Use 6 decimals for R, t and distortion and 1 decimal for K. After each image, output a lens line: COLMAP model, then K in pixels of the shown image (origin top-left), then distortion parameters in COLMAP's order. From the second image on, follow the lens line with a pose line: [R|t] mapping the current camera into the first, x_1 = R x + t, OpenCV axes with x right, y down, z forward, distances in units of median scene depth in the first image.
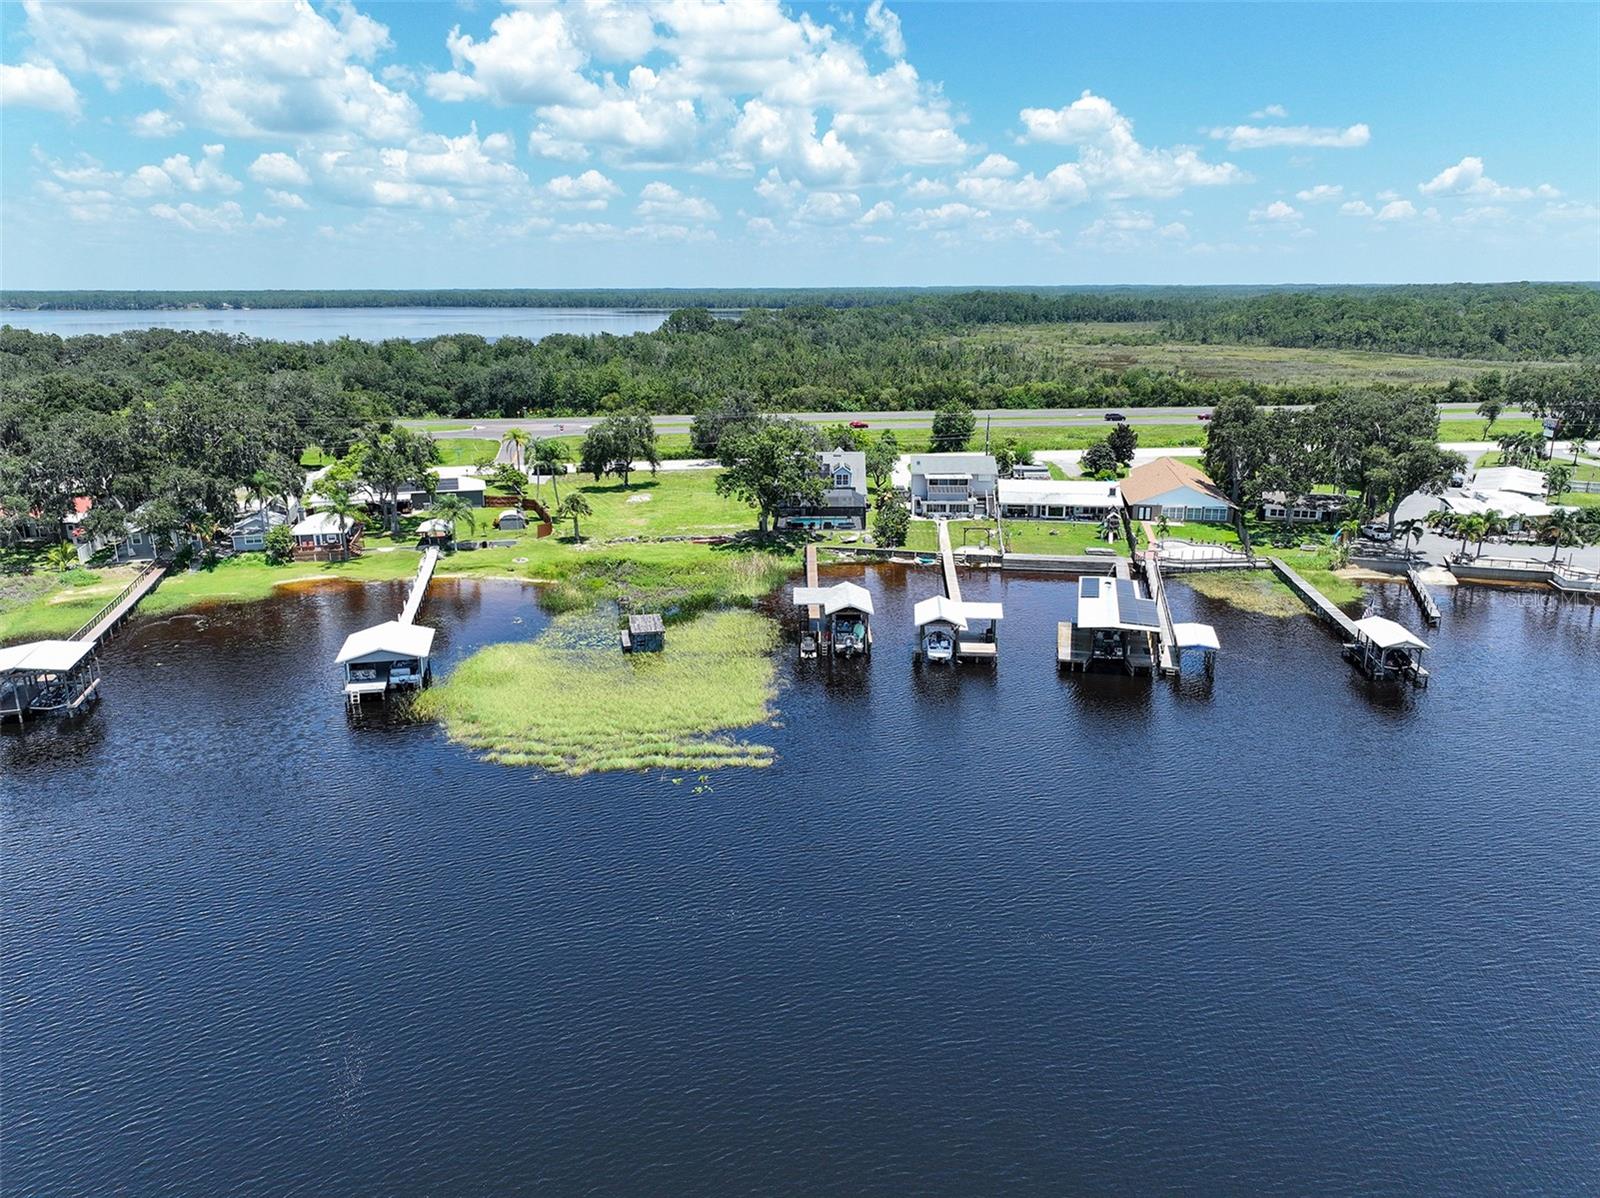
lens RADIAL K [[1122.9, 0, 797.8], [0, 1122.9, 601.5], [0, 0, 1]] dist [0.002437, 0.017704]
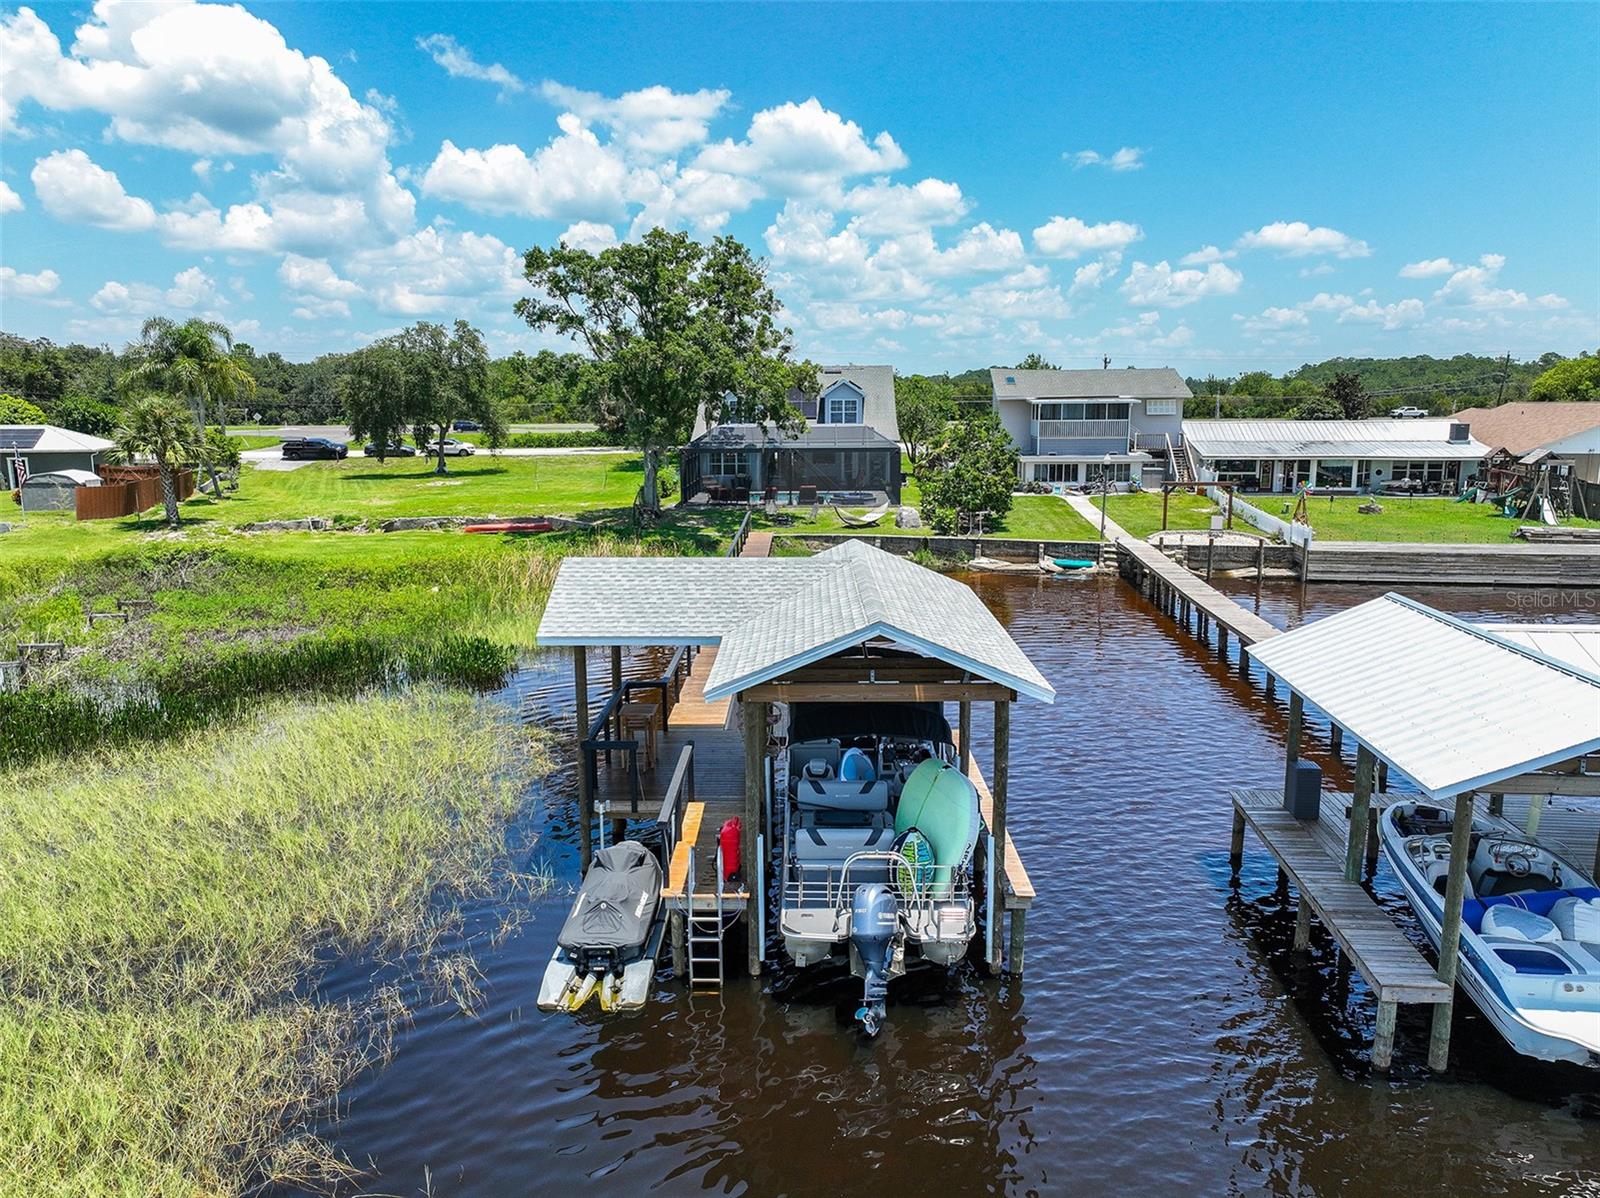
lens RADIAL K [[1122.9, 0, 804.1], [0, 1122.9, 605.9], [0, 0, 1]] dist [0.002437, 0.017704]
pose [[1.000000, -0.000551, -0.000481, 0.024520], [0.000508, 0.996272, -0.086269, 0.007644], [0.000526, 0.086268, 0.996272, 0.569307]]
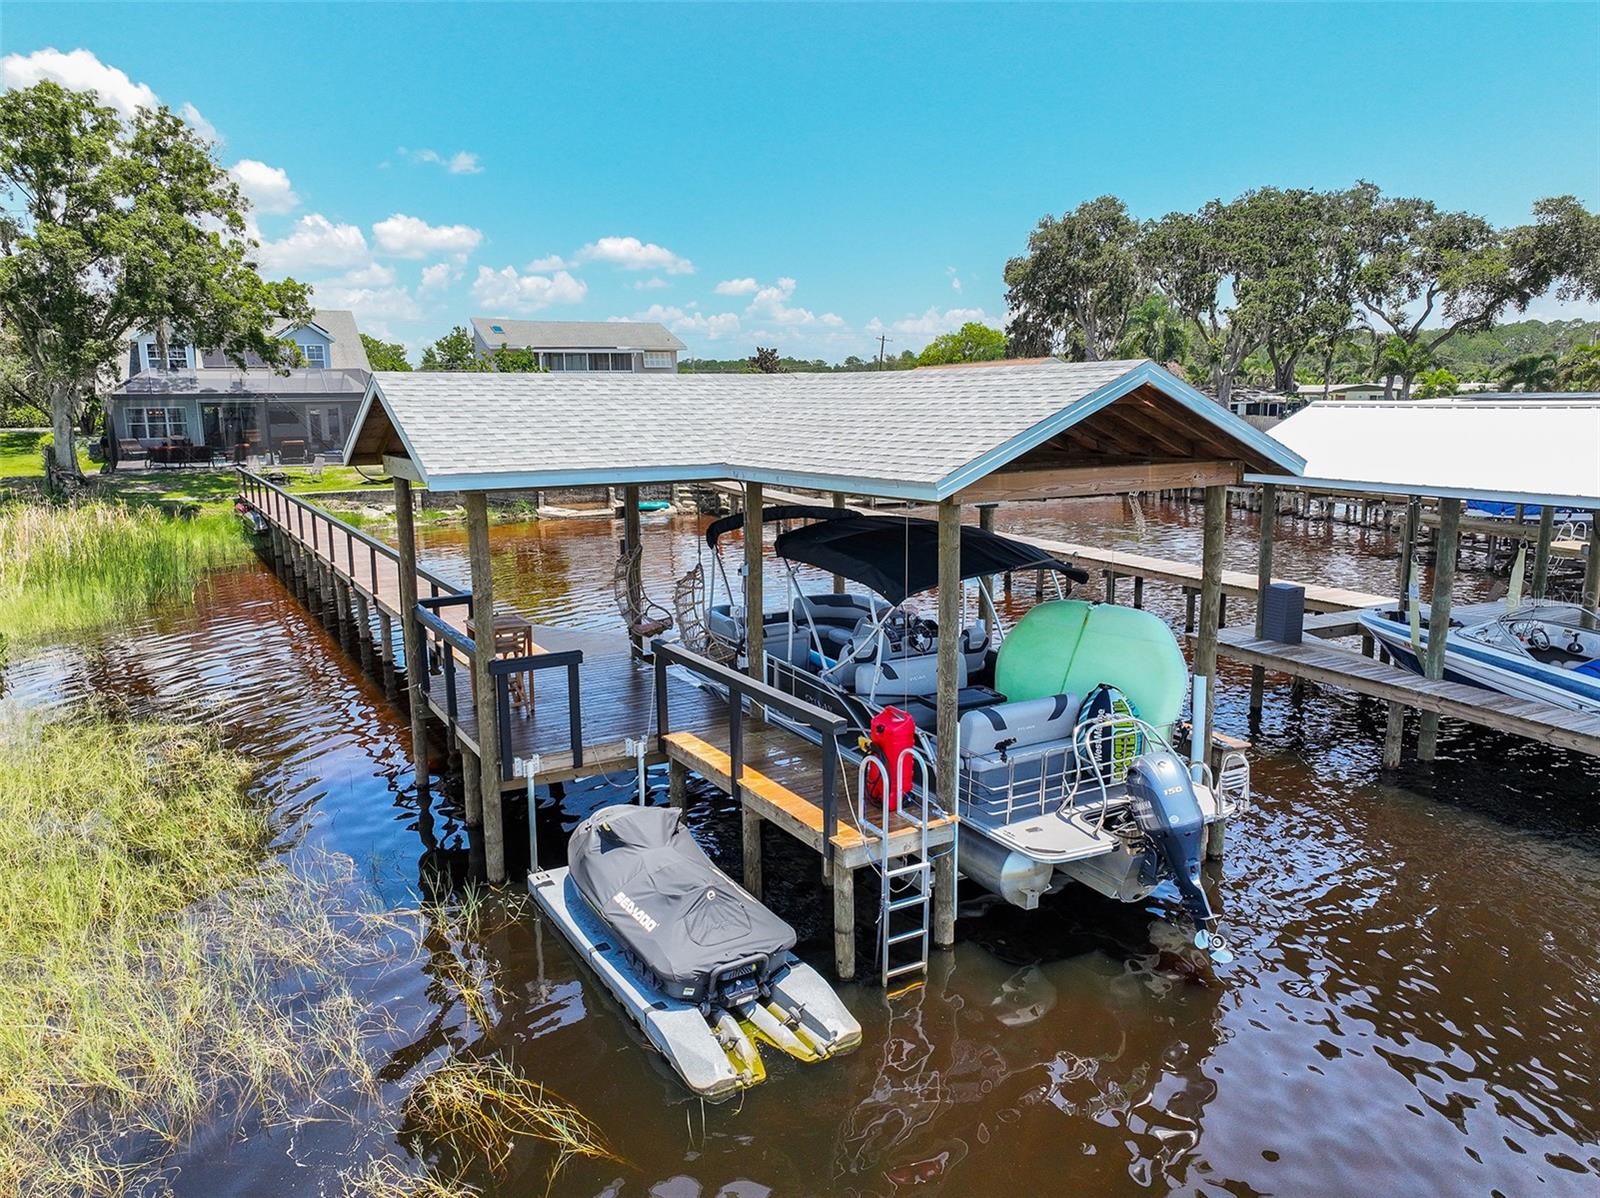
lens RADIAL K [[1122.9, 0, 783.0], [0, 1122.9, 601.1], [0, 0, 1]] dist [0.002437, 0.017704]
pose [[0.864461, -0.092114, 0.494189, -0.014433], [0.137361, 0.988940, -0.055948, 0.013694], [-0.483569, 0.116247, 0.867553, 0.616722]]
